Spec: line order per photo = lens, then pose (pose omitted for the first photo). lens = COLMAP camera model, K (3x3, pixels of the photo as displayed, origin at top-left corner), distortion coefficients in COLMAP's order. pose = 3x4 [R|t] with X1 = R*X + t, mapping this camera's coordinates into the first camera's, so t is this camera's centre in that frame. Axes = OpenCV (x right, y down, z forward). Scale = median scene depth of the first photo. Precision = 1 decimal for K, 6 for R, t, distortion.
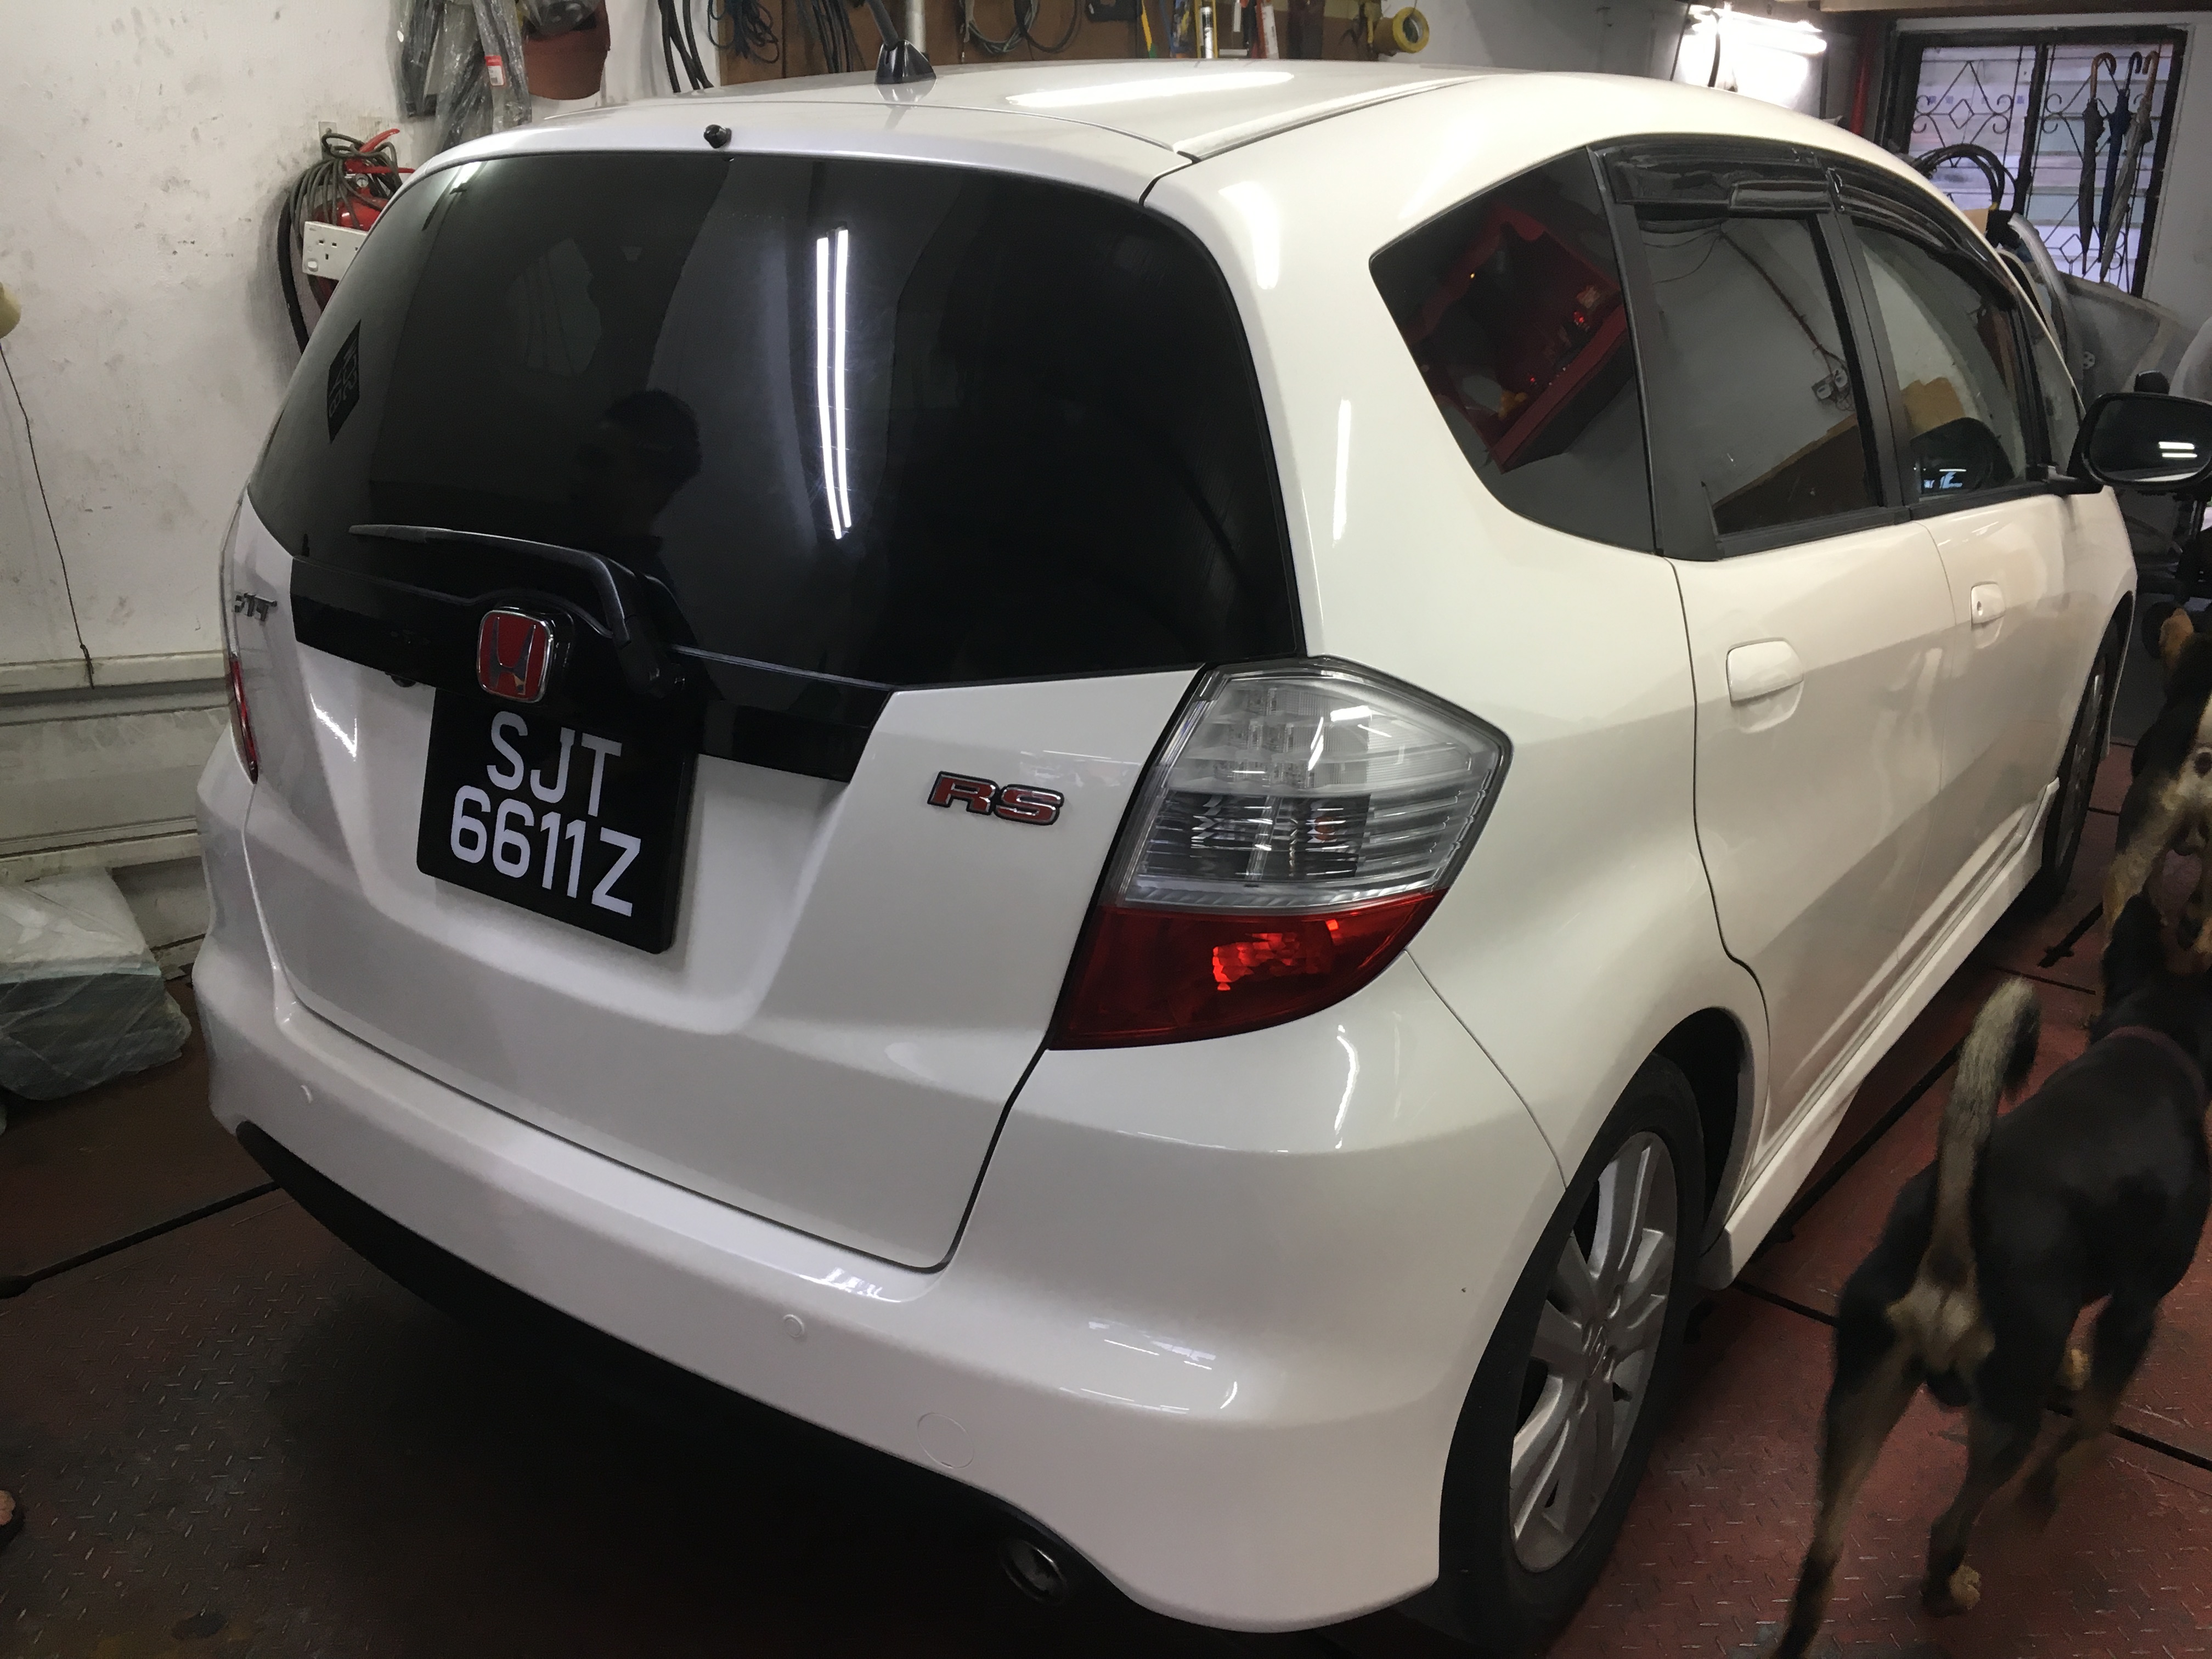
lens RADIAL K [[1879.5, 0, 1098.1], [0, 1879.5, 832.1], [0, 0, 1]] dist [0.055677, -0.059539]
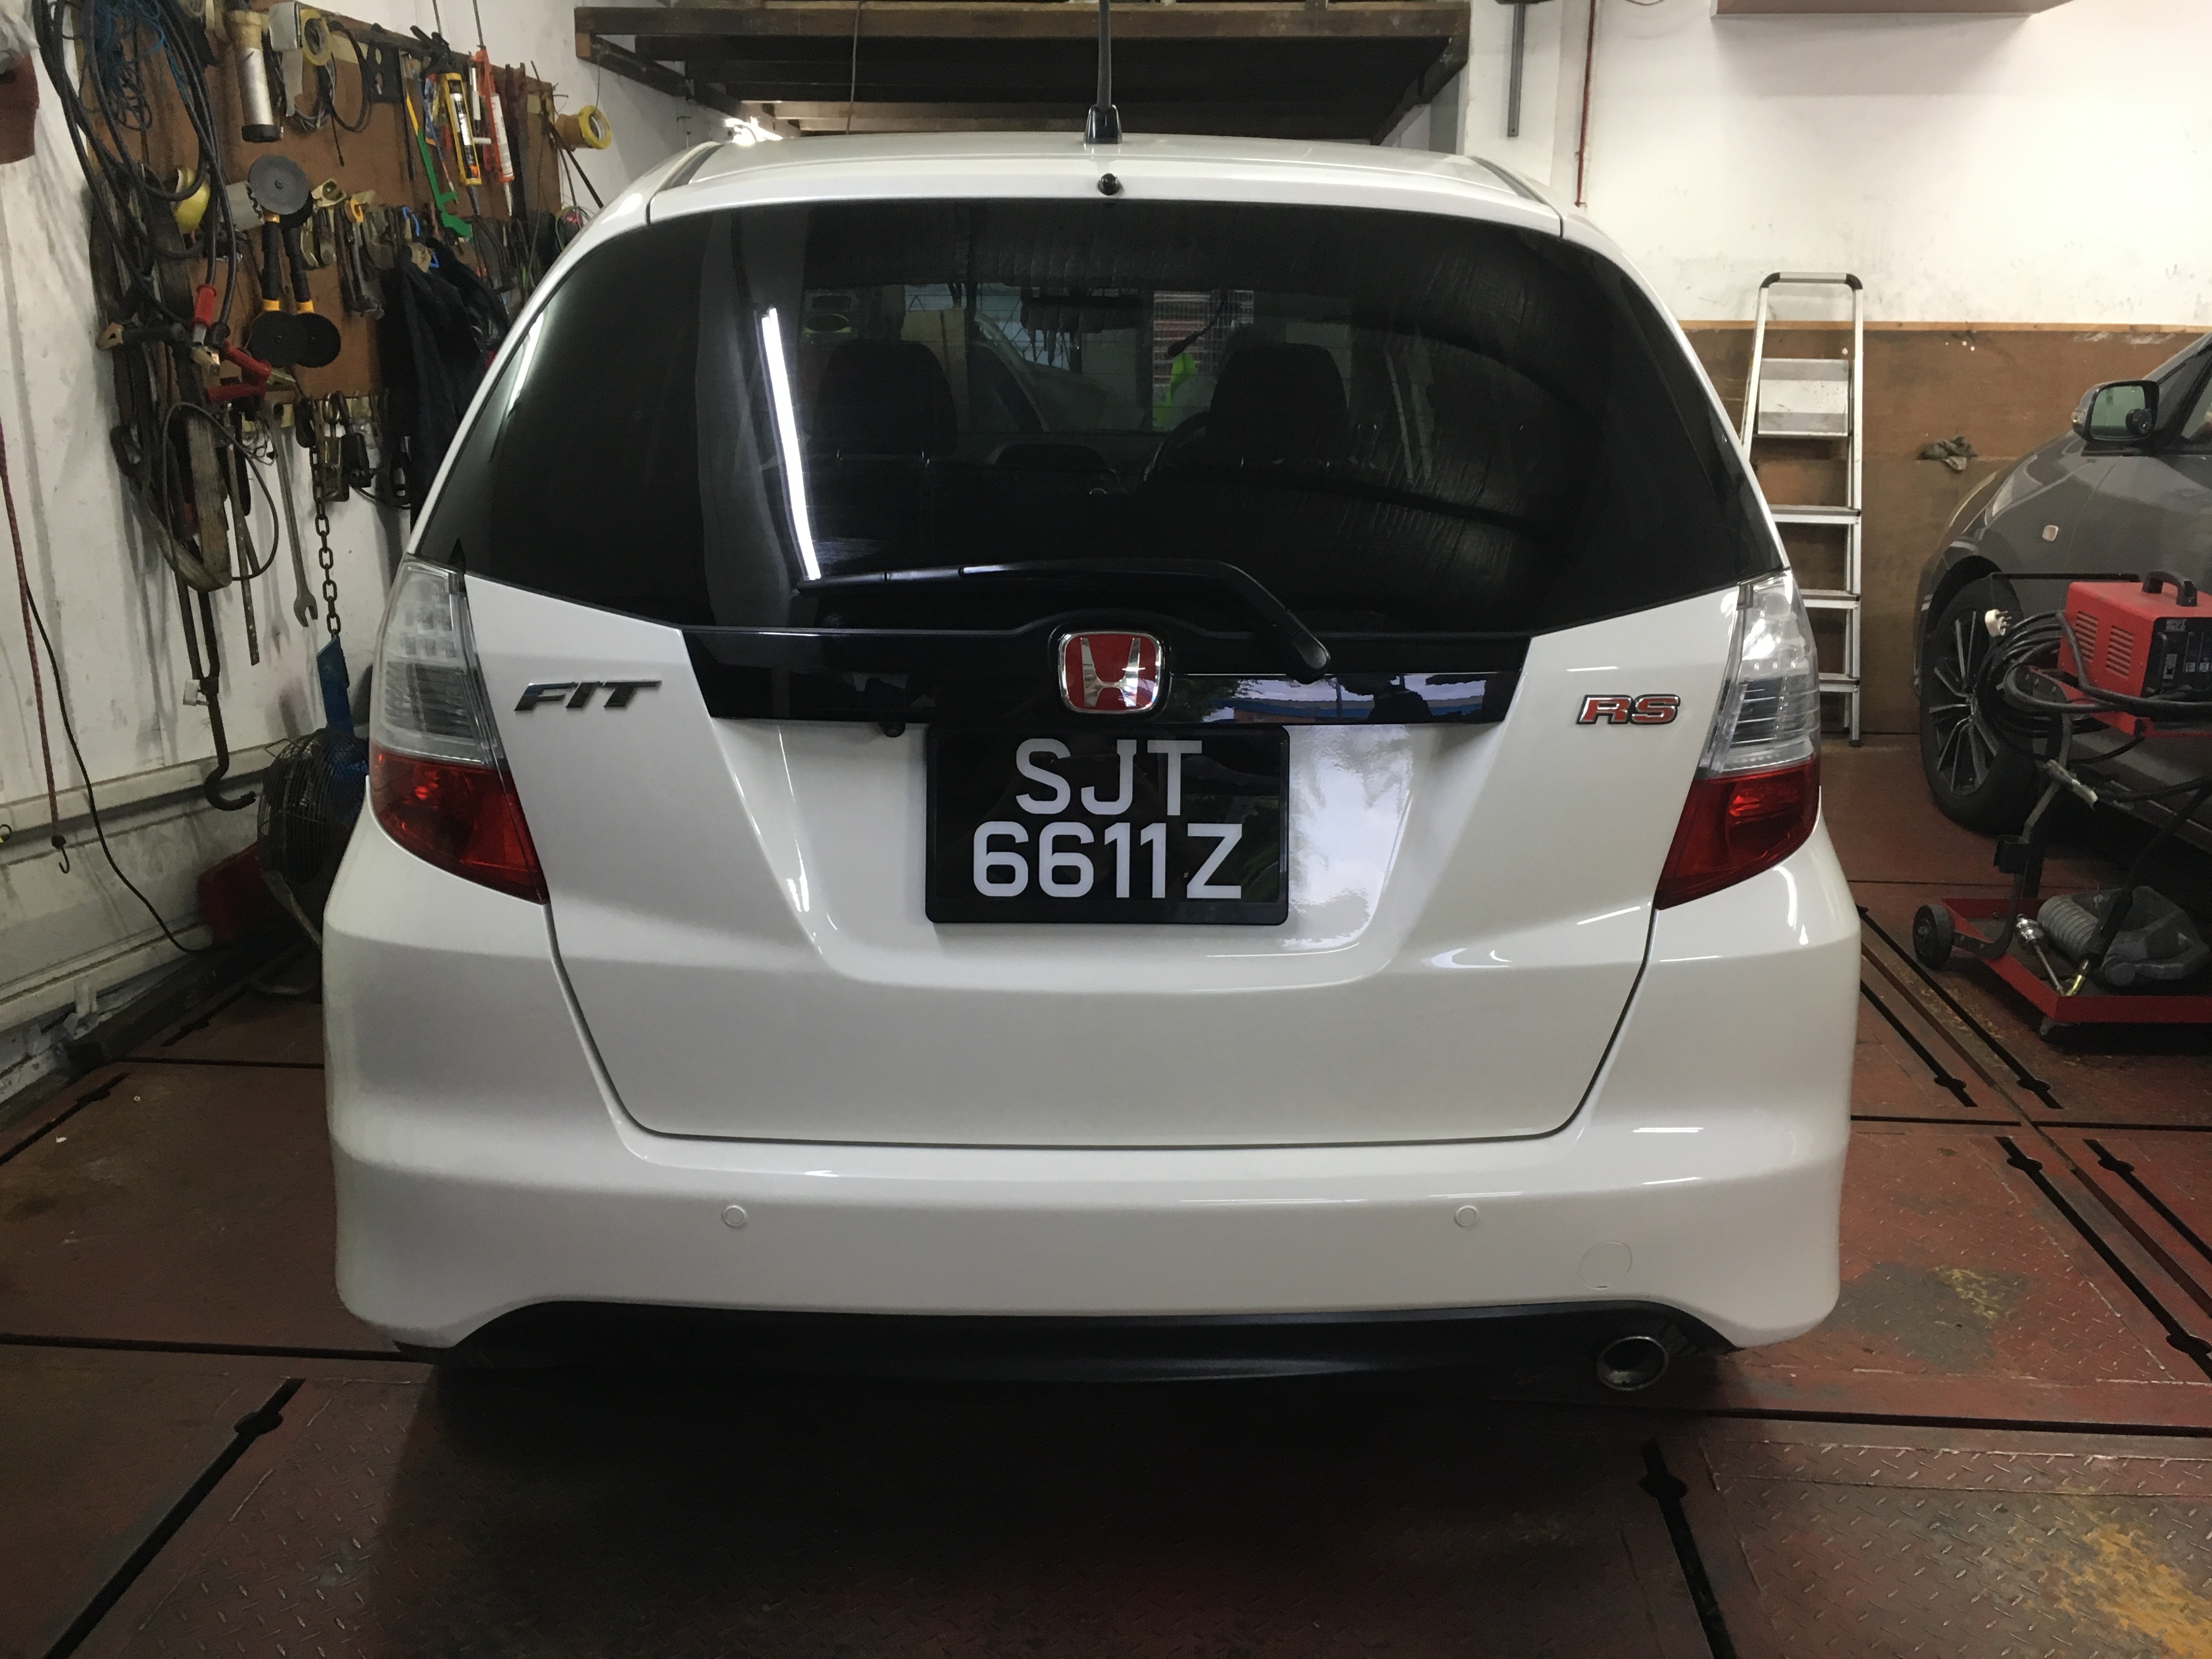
lens RADIAL K [[1879.5, 0, 1103.9], [0, 1879.5, 827.4], [0, 0, 1]] dist [0.055677, -0.059539]
pose [[0.799656, -0.168802, 0.576244, -0.882495], [0.201588, 0.979444, 0.007169, -0.017173], [-0.565609, 0.110432, 0.817247, 0.162049]]
